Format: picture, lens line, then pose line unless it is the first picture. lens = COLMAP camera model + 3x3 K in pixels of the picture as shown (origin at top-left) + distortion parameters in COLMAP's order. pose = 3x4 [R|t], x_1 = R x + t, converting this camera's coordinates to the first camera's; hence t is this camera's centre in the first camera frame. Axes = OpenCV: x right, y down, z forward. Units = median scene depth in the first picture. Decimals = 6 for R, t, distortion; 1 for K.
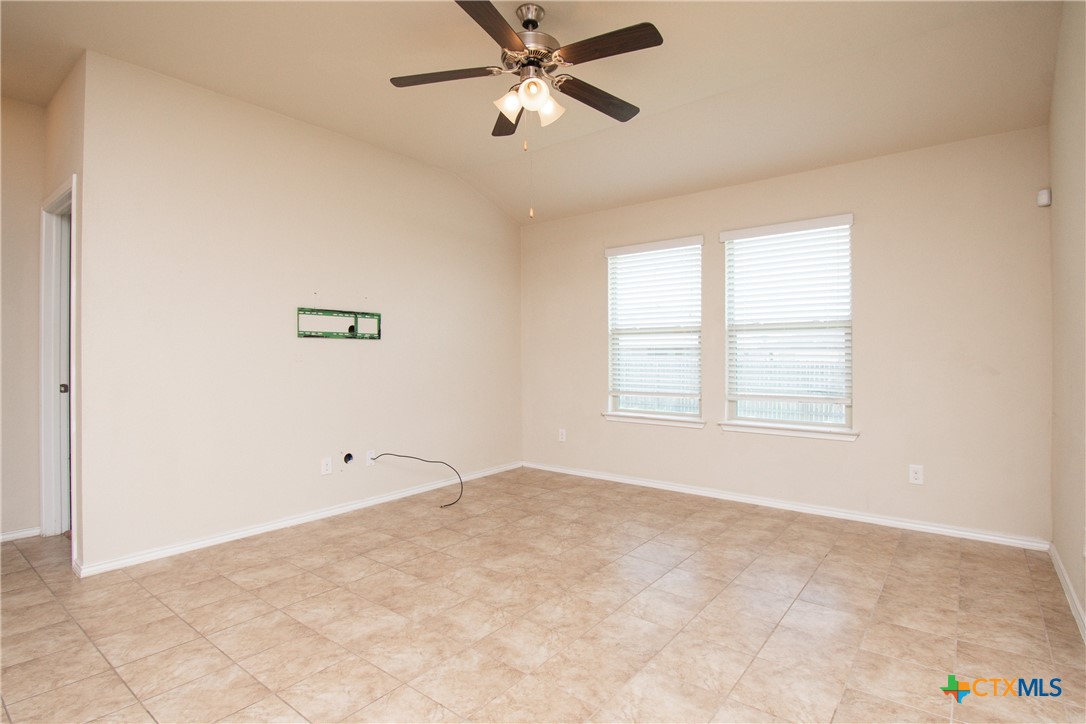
lens RADIAL K [[525.9, 0, 551.2], [0, 525.9, 353.8], [0, 0, 1]] dist [0.021468, -0.022496]
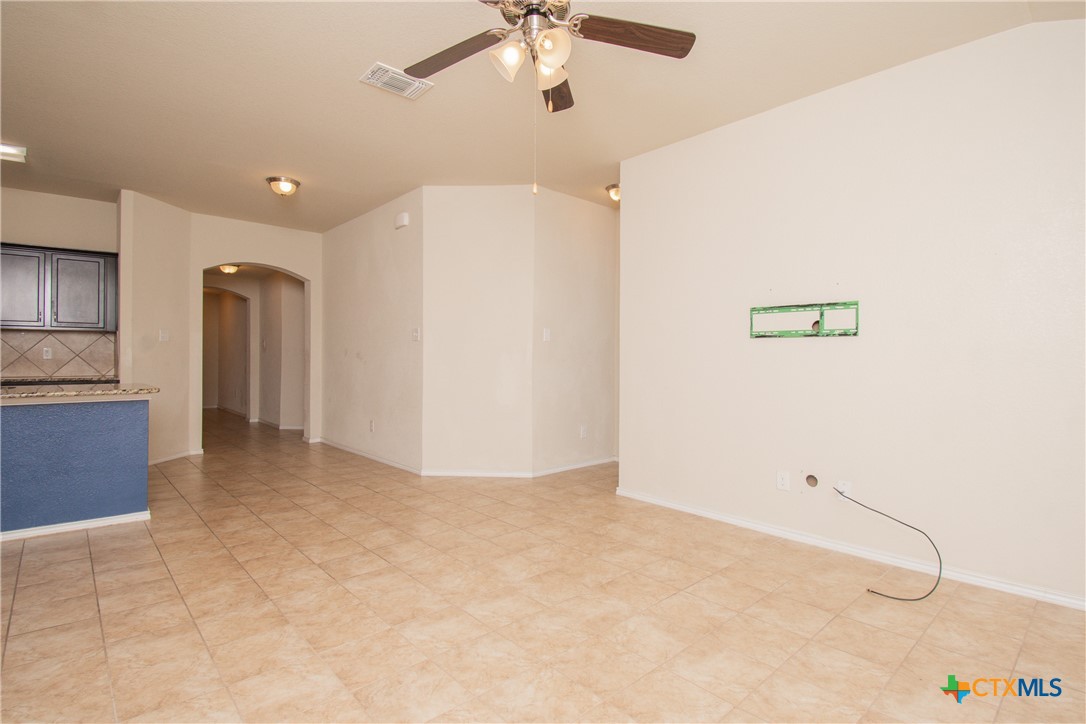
lens RADIAL K [[525.9, 0, 551.2], [0, 525.9, 353.8], [0, 0, 1]] dist [0.021468, -0.022496]
pose [[-0.154301, -0.002342, -0.988021, 0.574579], [-0.000989, 0.999997, -0.002216, 0.000245], [0.988023, 0.000636, -0.154303, 0.826557]]
